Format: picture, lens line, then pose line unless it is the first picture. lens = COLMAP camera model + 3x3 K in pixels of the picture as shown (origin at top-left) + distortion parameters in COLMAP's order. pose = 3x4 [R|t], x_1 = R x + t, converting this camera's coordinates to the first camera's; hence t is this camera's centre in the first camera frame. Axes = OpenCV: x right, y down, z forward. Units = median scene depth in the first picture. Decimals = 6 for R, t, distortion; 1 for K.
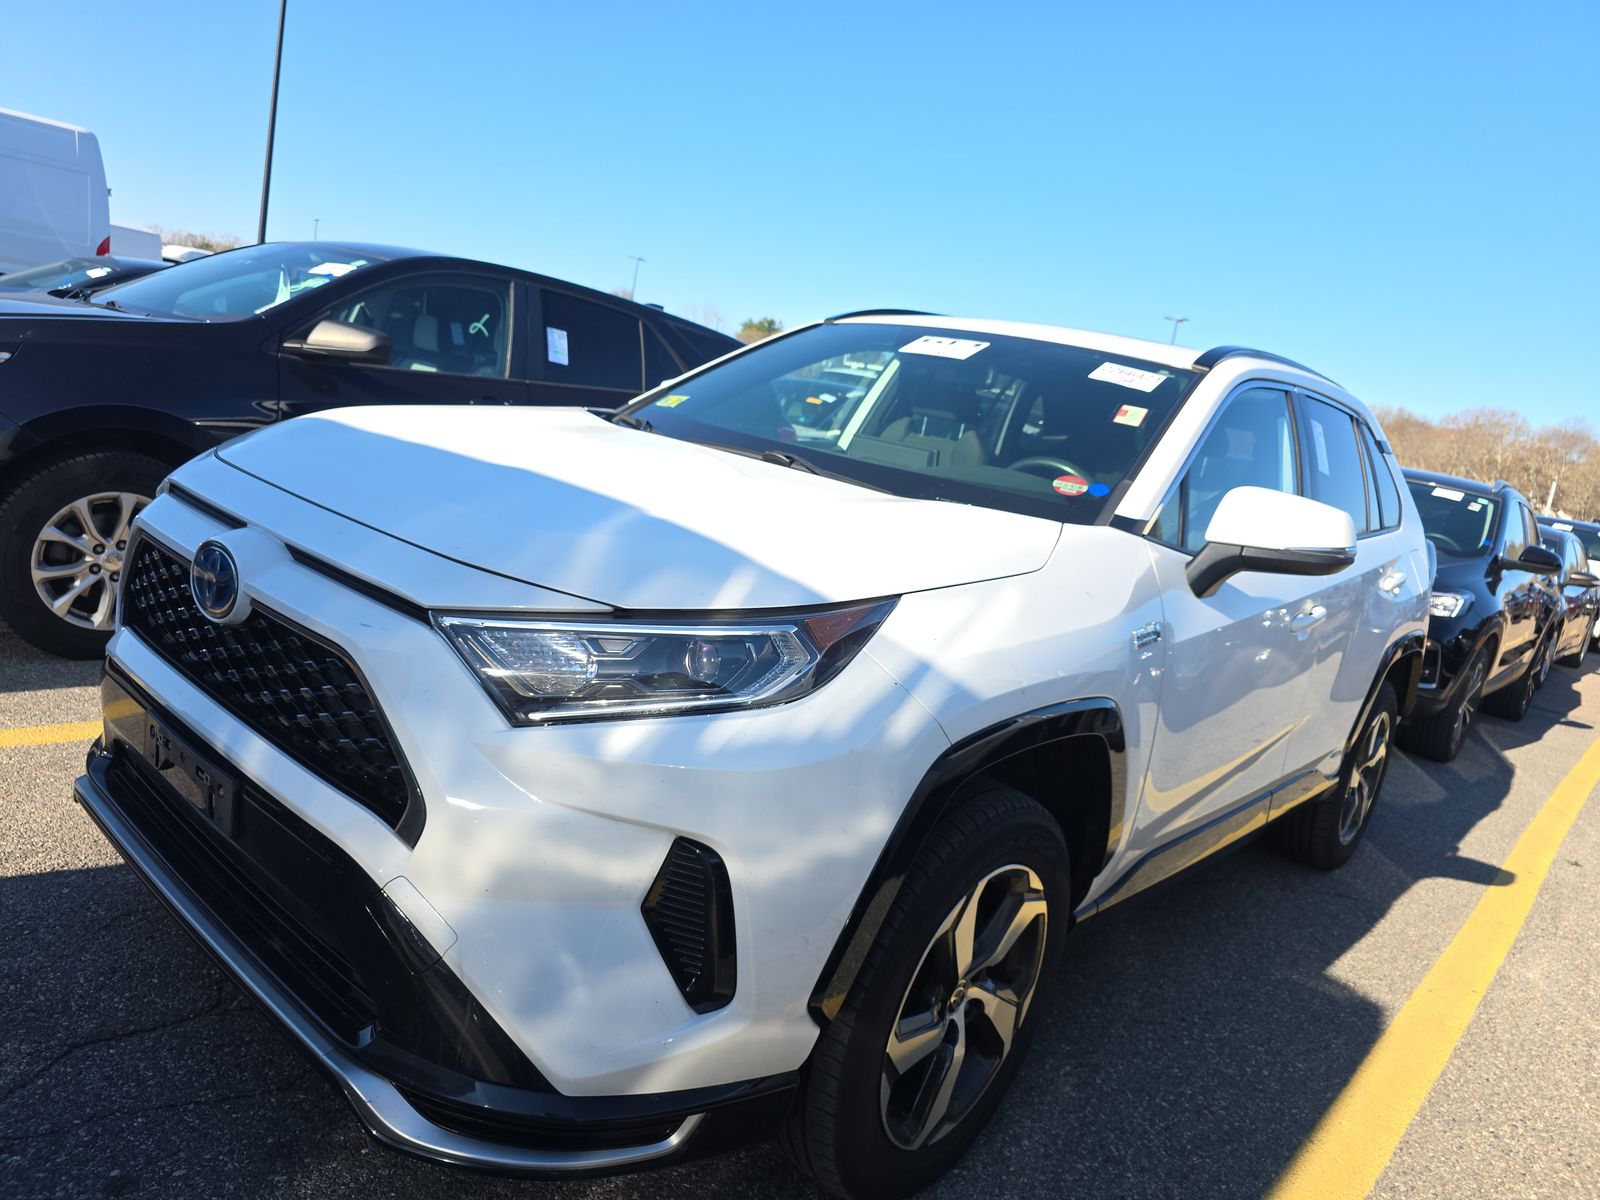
lens RADIAL K [[1086.8, 0, 808.9], [0, 1086.8, 595.9], [0, 0, 1]] dist [0.036470, -0.023053]
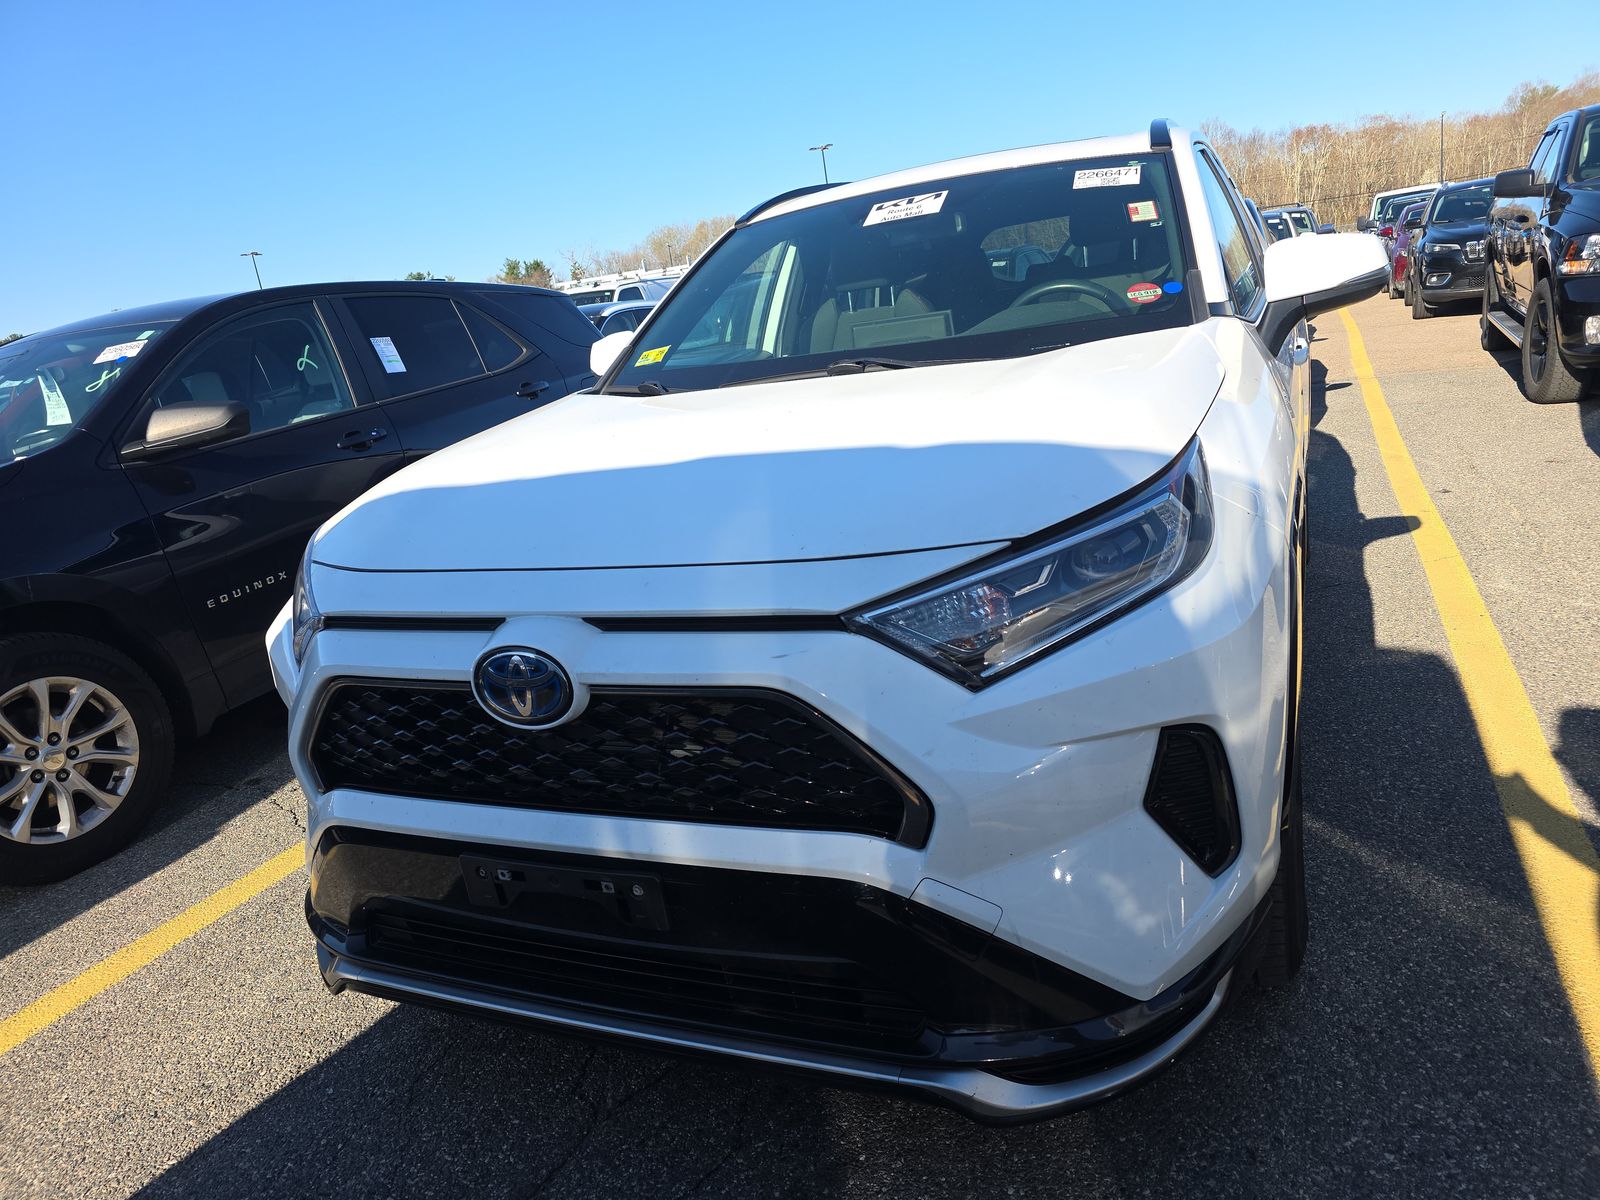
lens RADIAL K [[1086.8, 0, 802.4], [0, 1086.8, 605.7], [0, 0, 1]] dist [0.036470, -0.023053]
pose [[0.905418, -0.376853, 0.195447, -0.233788], [0.354459, 0.924461, 0.140463, -0.057217], [-0.233617, -0.057900, 0.970603, 0.043122]]
